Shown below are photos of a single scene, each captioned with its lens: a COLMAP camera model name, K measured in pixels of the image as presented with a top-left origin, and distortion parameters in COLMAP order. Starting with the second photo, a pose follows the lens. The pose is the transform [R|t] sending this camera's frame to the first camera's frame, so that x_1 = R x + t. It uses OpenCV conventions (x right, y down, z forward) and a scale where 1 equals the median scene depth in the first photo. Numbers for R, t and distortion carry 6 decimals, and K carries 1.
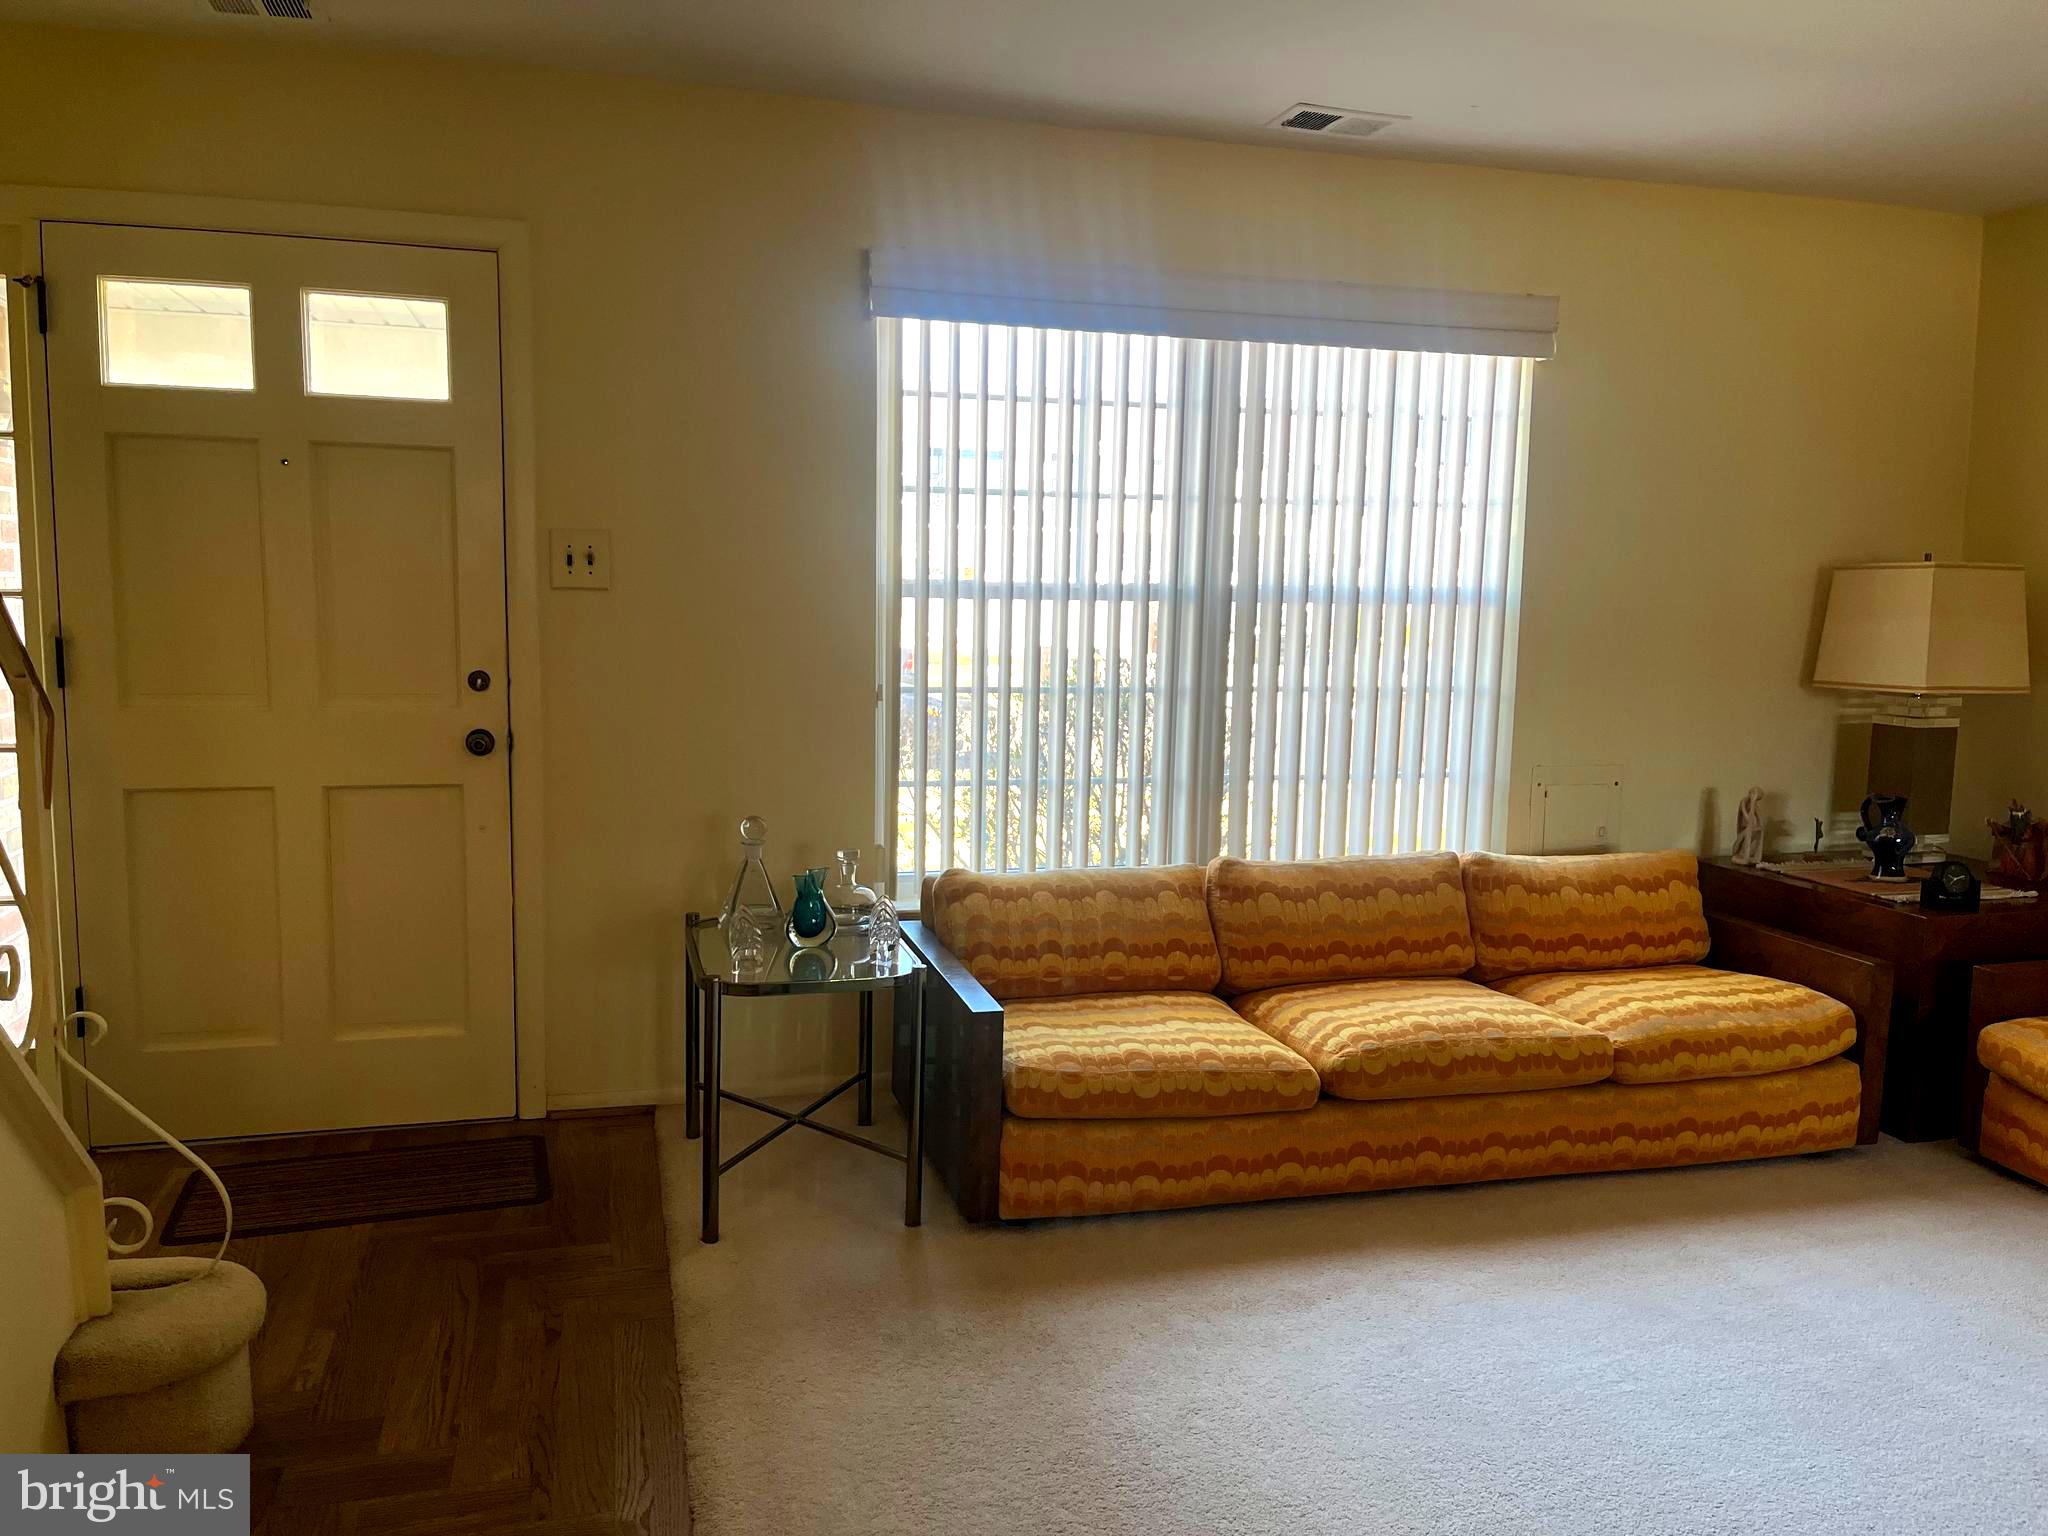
lens RADIAL K [[1546.5, 0, 1015.3], [0, 1546.5, 785.1], [0, 0, 1]] dist [0.077695, -0.104005]
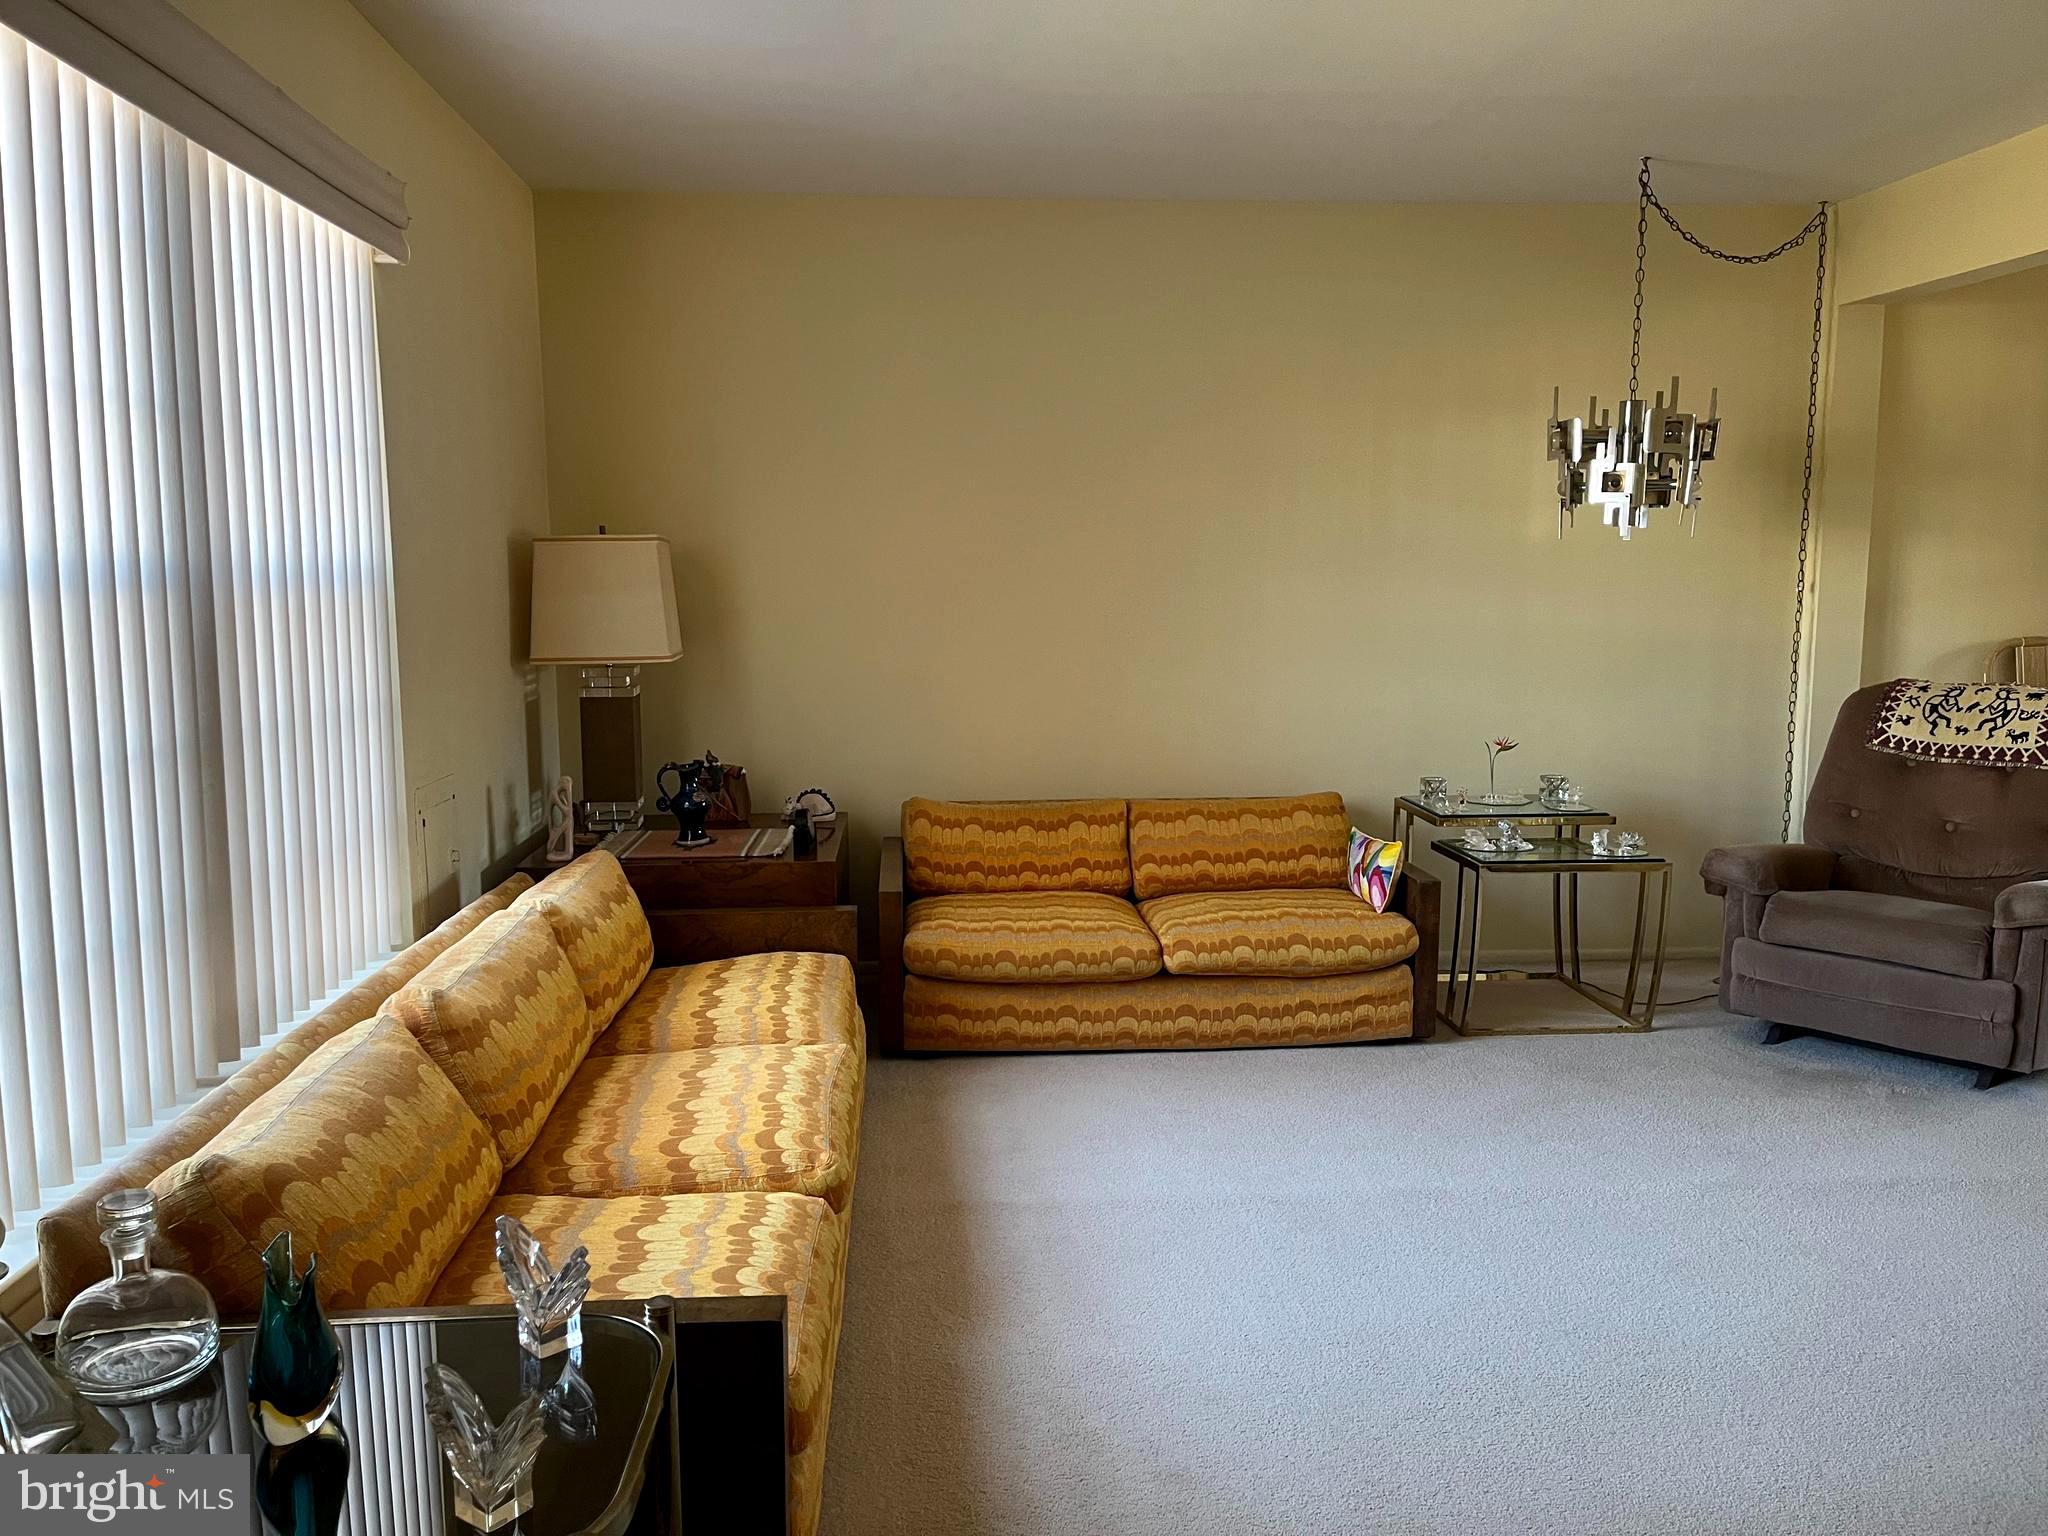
lens RADIAL K [[1546.5, 0, 1010.7], [0, 1546.5, 779.7], [0, 0, 1]] dist [0.077695, -0.104005]
pose [[0.211958, -0.147481, 0.966087, -0.452297], [0.138726, 0.983078, 0.119638, -0.087727], [-0.967383, 0.108663, 0.228830, 0.659858]]
